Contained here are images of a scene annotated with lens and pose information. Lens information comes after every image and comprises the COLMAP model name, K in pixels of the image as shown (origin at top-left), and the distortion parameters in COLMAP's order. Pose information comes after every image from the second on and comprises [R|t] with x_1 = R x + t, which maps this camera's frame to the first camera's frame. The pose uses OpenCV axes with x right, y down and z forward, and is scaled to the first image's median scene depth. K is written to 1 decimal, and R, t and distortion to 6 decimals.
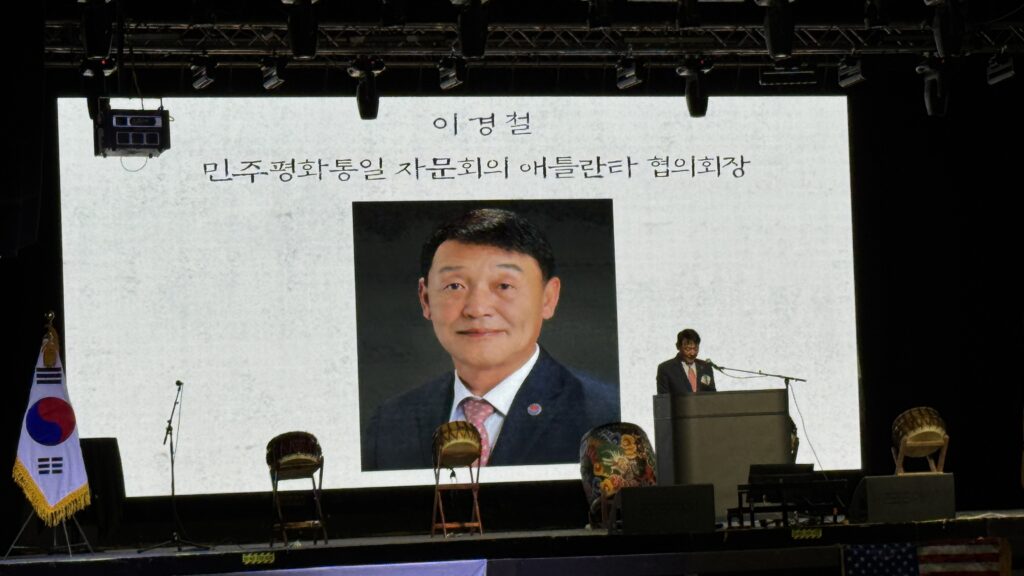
lens RADIAL K [[3121.3, 0, 512.0], [0, 3121.3, 288.0], [0, 0, 1]] dist [0.010649, 0.179742]
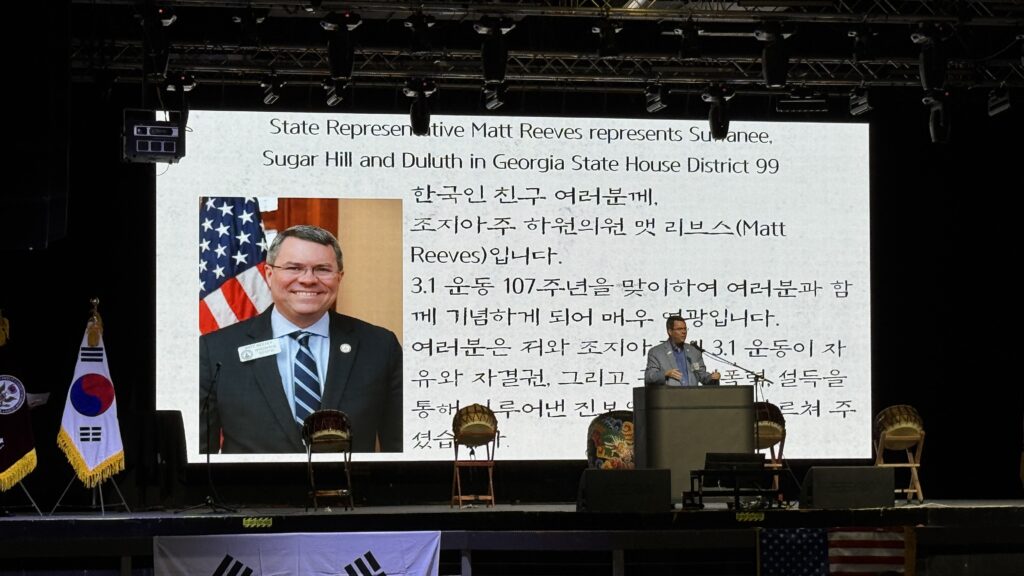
lens RADIAL K [[2730.2, 0, 512.0], [0, 2730.2, 288.0], [0, 0, 1]] dist [0.012442, 0.419250]
pose [[0.996415, 0.026649, -0.080294, 0.064916], [-0.026520, 0.999645, 0.002673, -0.002132], [0.080336, -0.000534, 0.996768, 0.020032]]
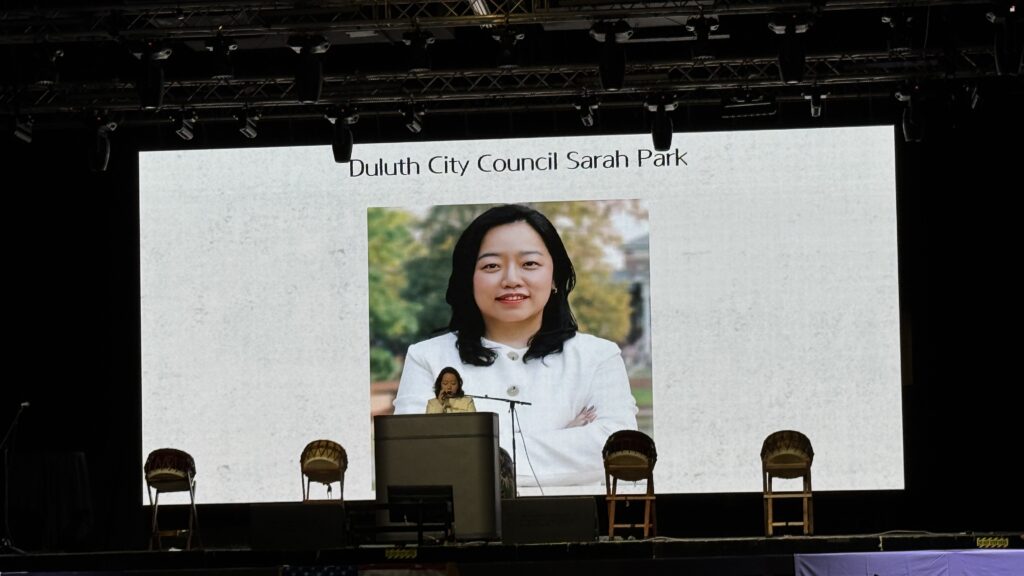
lens RADIAL K [[2682.0, 0, 512.0], [0, 2682.0, 288.0], [0, 0, 1]] dist [-0.047170, 0.272878]
pose [[0.923745, -0.012689, -0.382798, 0.353247], [0.008788, 0.999890, -0.011939, 0.001550], [0.382907, 0.007664, 0.923755, 0.149763]]
